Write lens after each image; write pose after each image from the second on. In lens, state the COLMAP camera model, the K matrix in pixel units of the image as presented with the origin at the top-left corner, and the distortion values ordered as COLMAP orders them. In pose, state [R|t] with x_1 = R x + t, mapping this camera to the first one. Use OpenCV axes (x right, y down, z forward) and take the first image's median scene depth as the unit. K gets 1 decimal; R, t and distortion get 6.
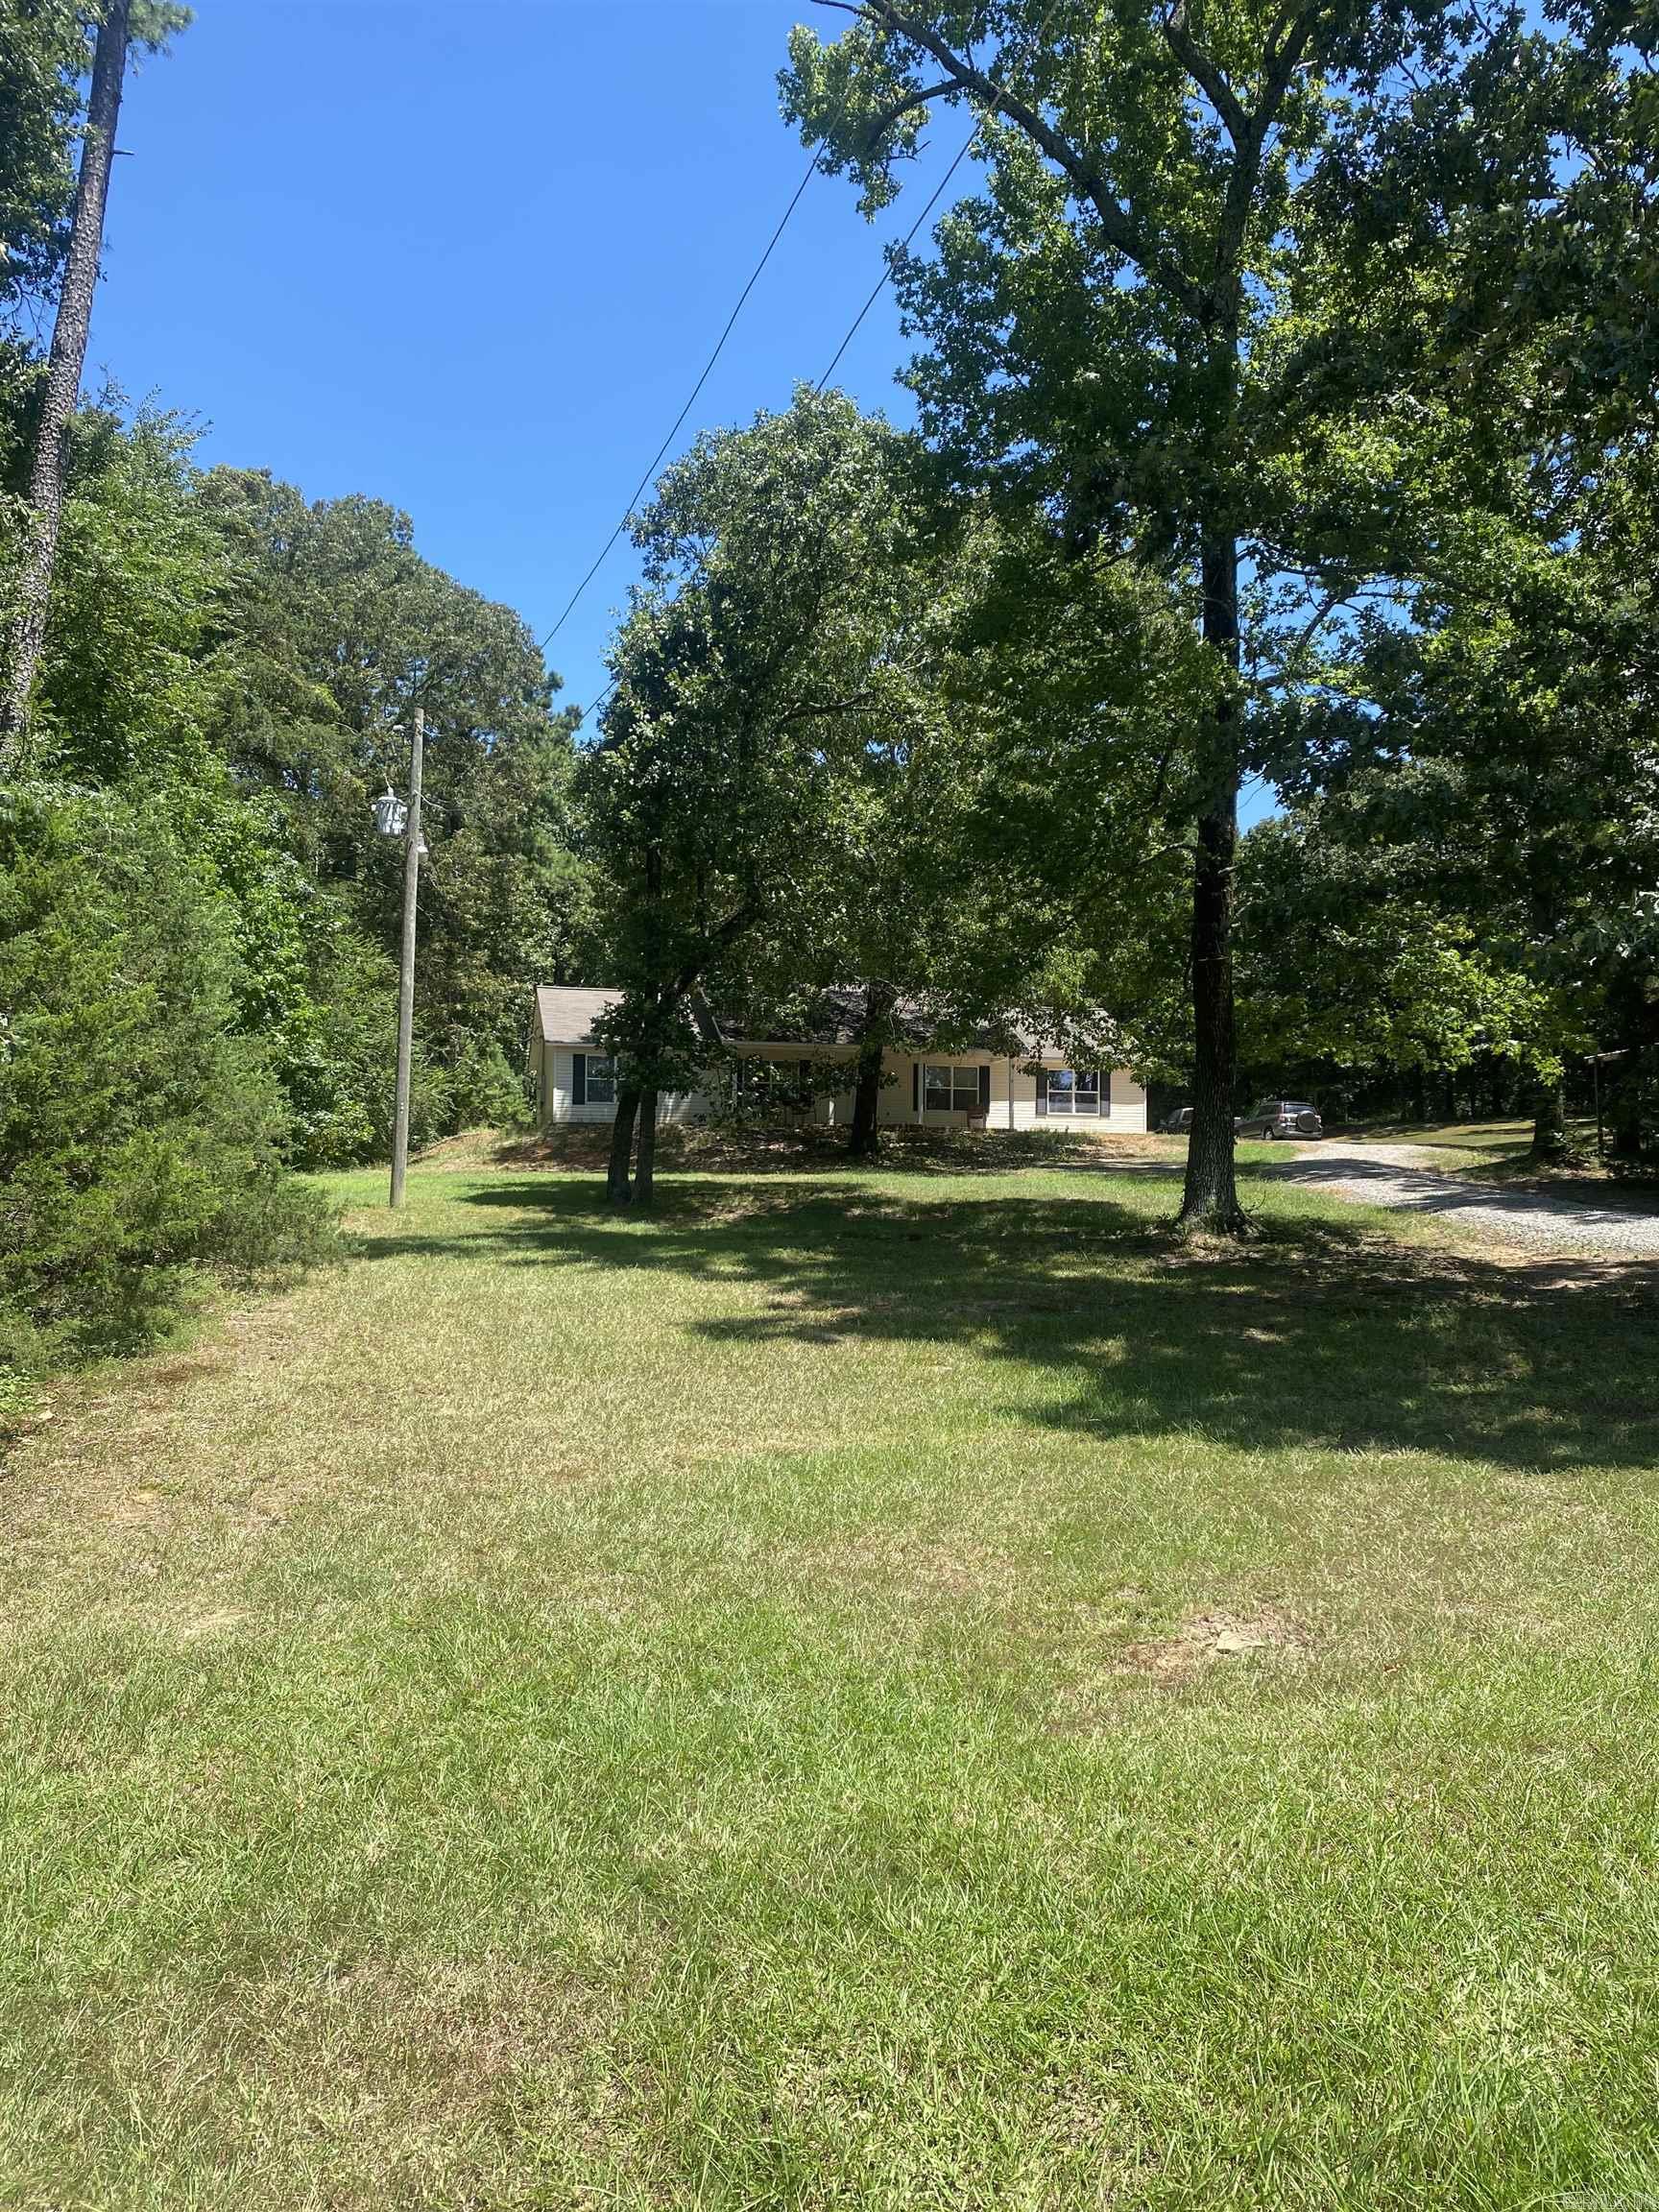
lens RADIAL K [[1680.5, 0, 844.2], [0, 1680.5, 1124.4], [0, 0, 1]] dist [0.024369, -0.037388]
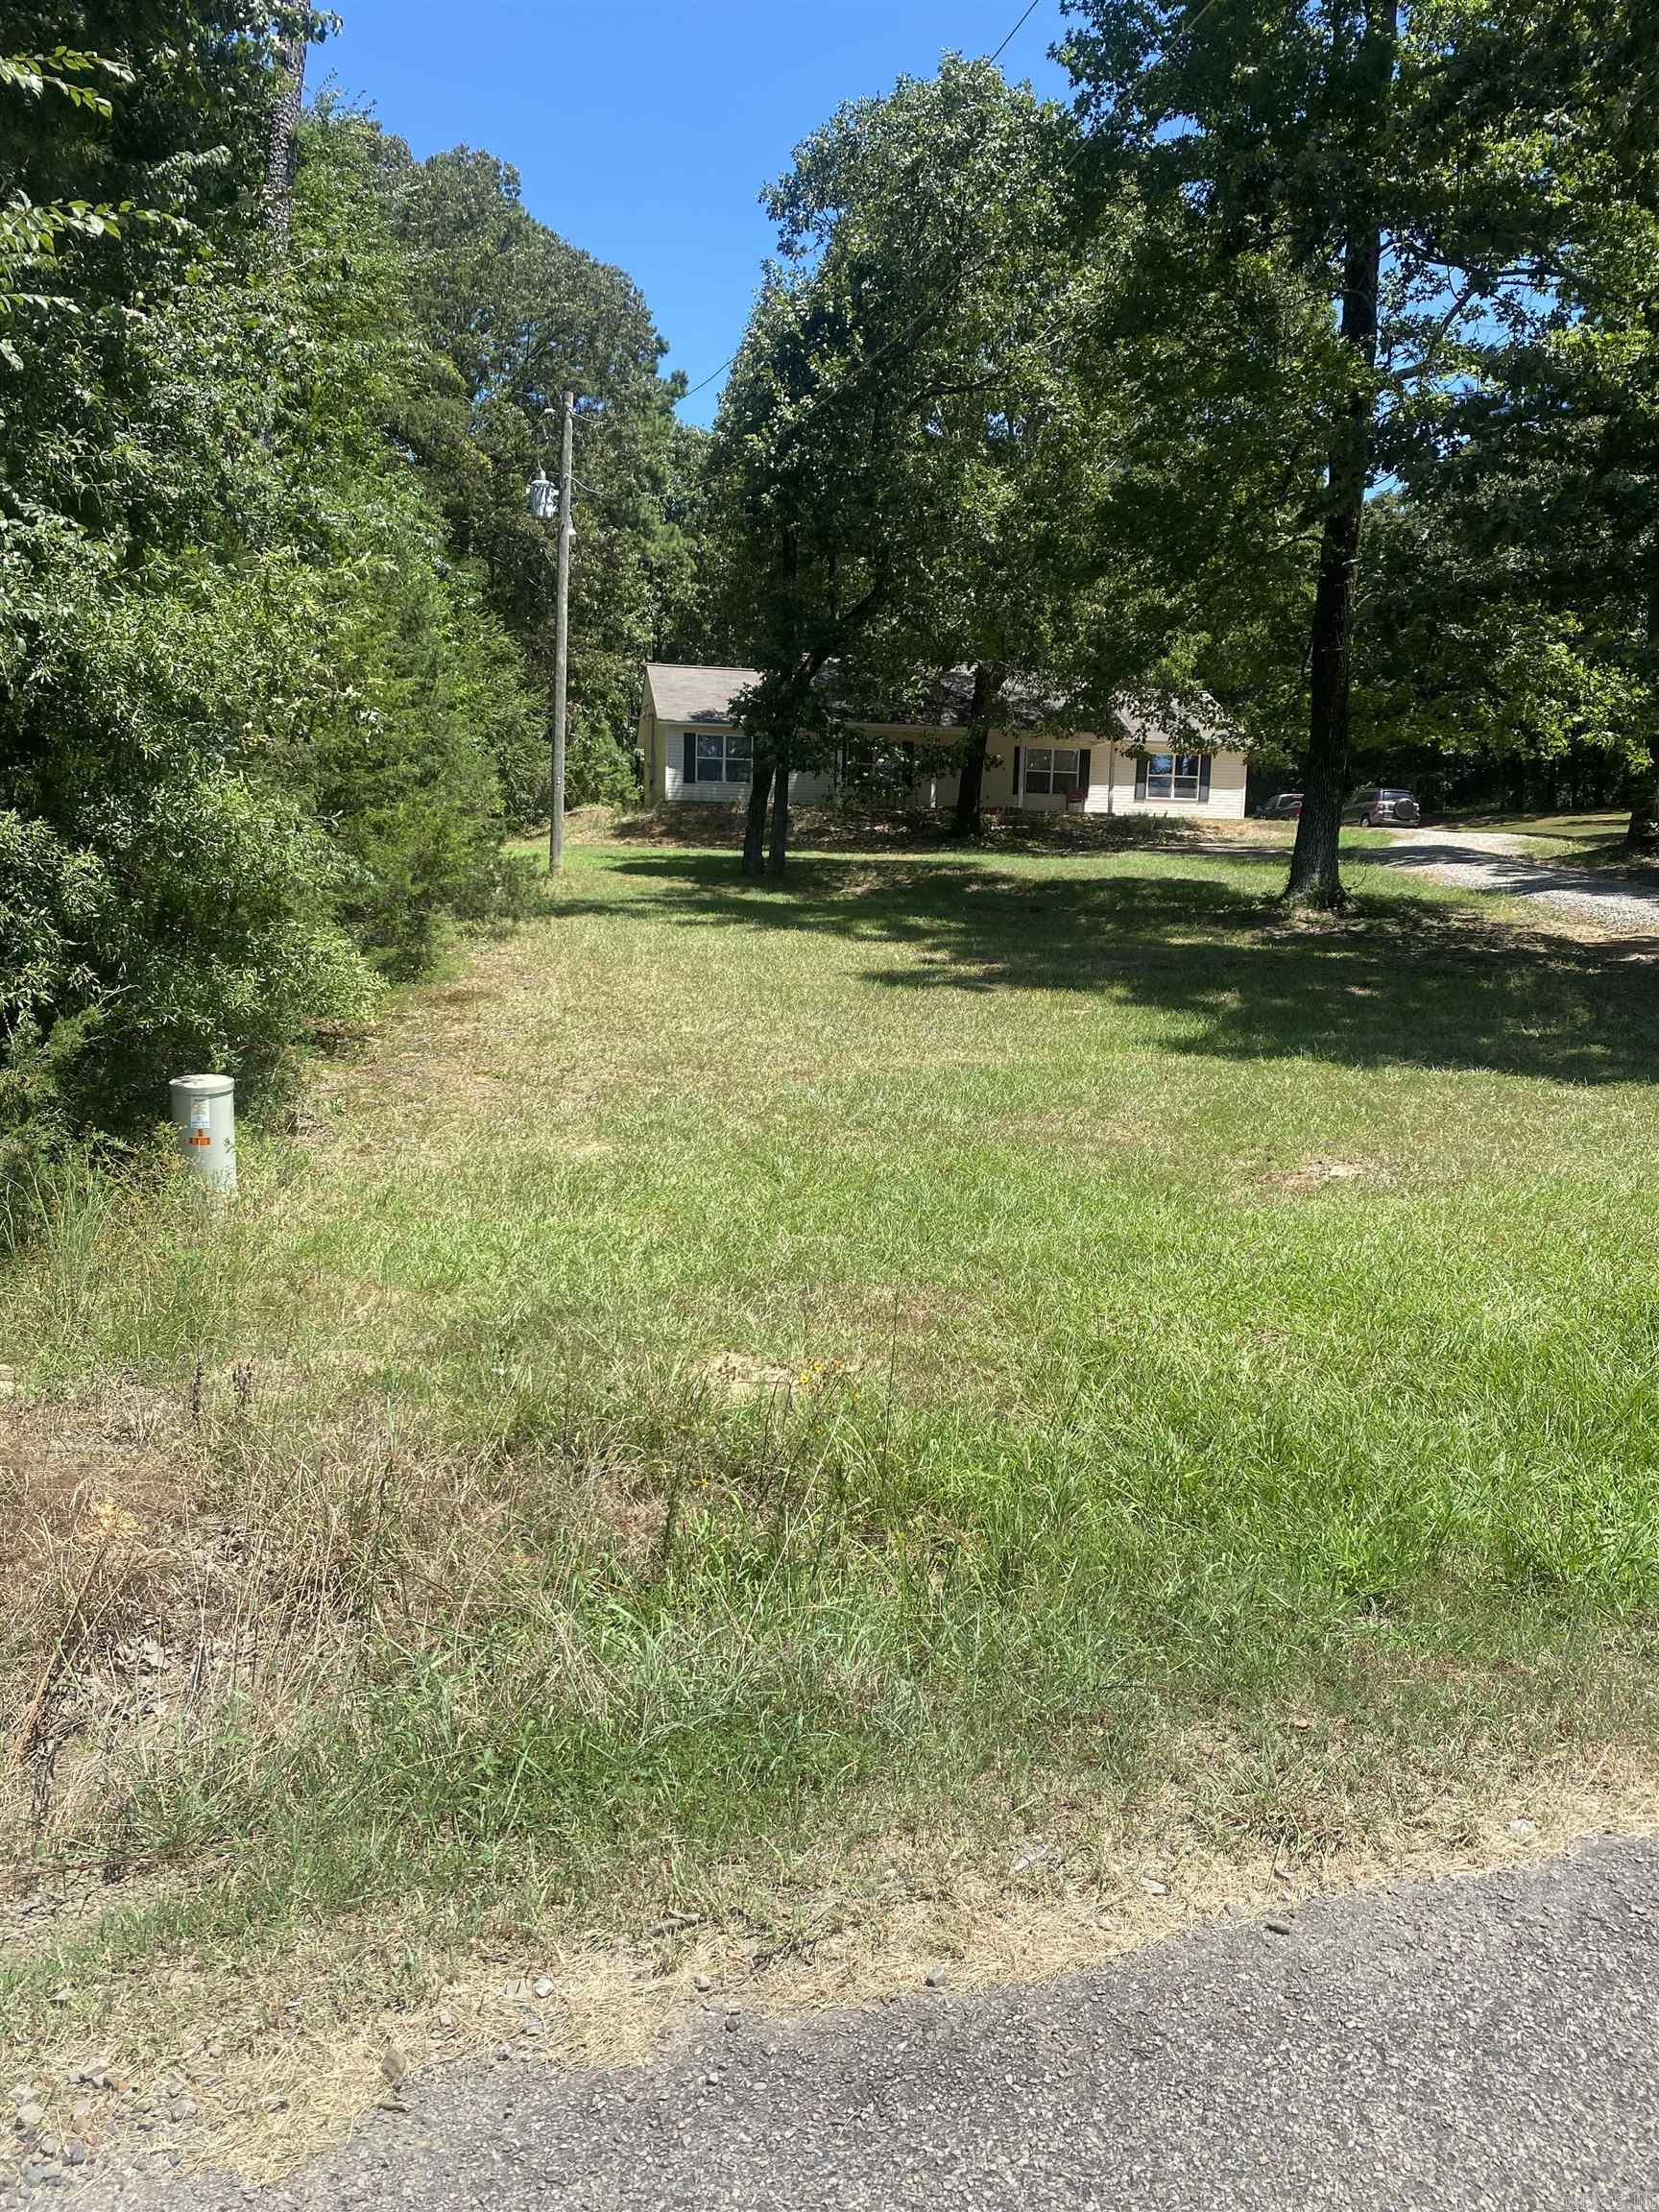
lens RADIAL K [[1680.5, 0, 821.8], [0, 1680.5, 1092.3], [0, 0, 1]] dist [0.024369, -0.037388]
pose [[0.998163, 0.024616, -0.055358, -0.031326], [-0.015044, 0.985824, 0.167107, 0.003856], [0.058687, -0.165967, 0.984383, -0.098437]]
